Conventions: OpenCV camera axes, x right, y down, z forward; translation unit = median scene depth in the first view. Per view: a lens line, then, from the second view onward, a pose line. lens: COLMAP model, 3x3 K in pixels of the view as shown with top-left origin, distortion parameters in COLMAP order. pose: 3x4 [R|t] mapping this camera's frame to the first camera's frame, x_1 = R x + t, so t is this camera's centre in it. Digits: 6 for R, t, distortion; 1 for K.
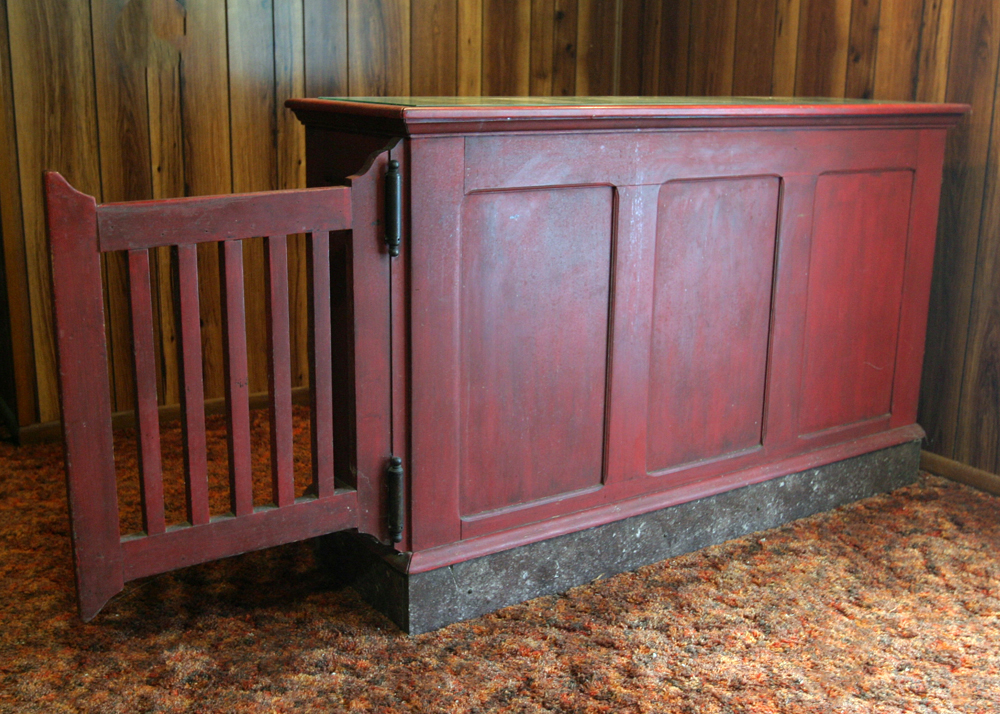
lens RADIAL K [[1138.3, 0, 500.0], [0, 1138.3, 357.0], [0, 0, 1]] dist [-0.064567, 0.001751]
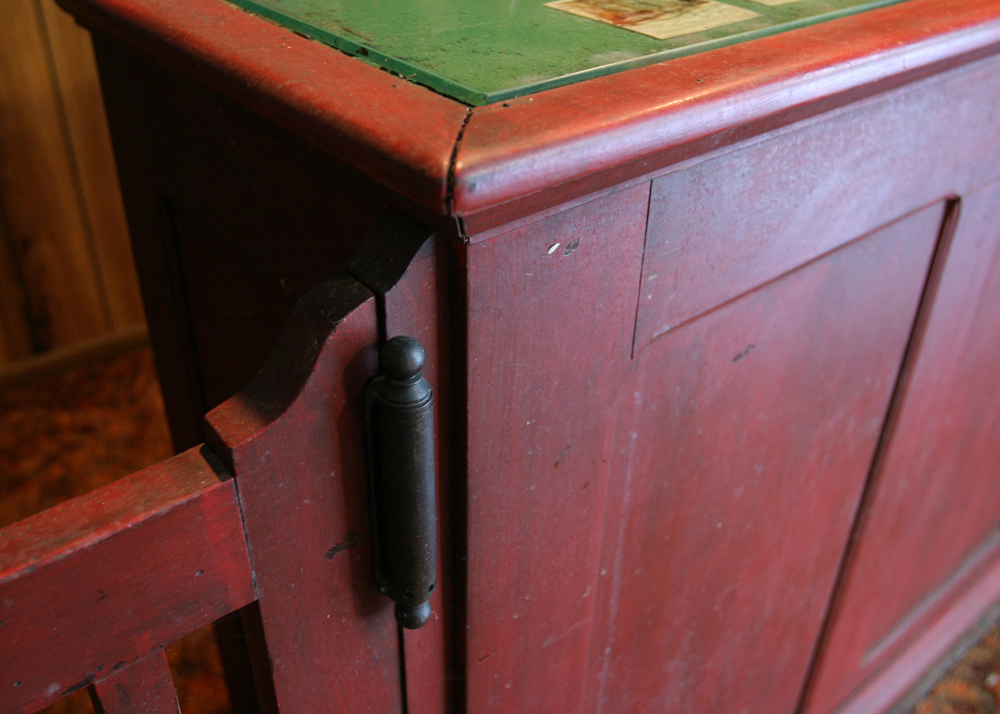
lens RADIAL K [[974.6, 0, 500.0], [0, 974.6, 357.0], [0, 0, 1]] dist [-0.004210, -0.004692]
pose [[0.996141, -0.045279, 0.075188, -0.088032], [0.018508, 0.945760, 0.324337, -0.237173], [-0.085796, -0.321694, 0.942949, 0.796349]]
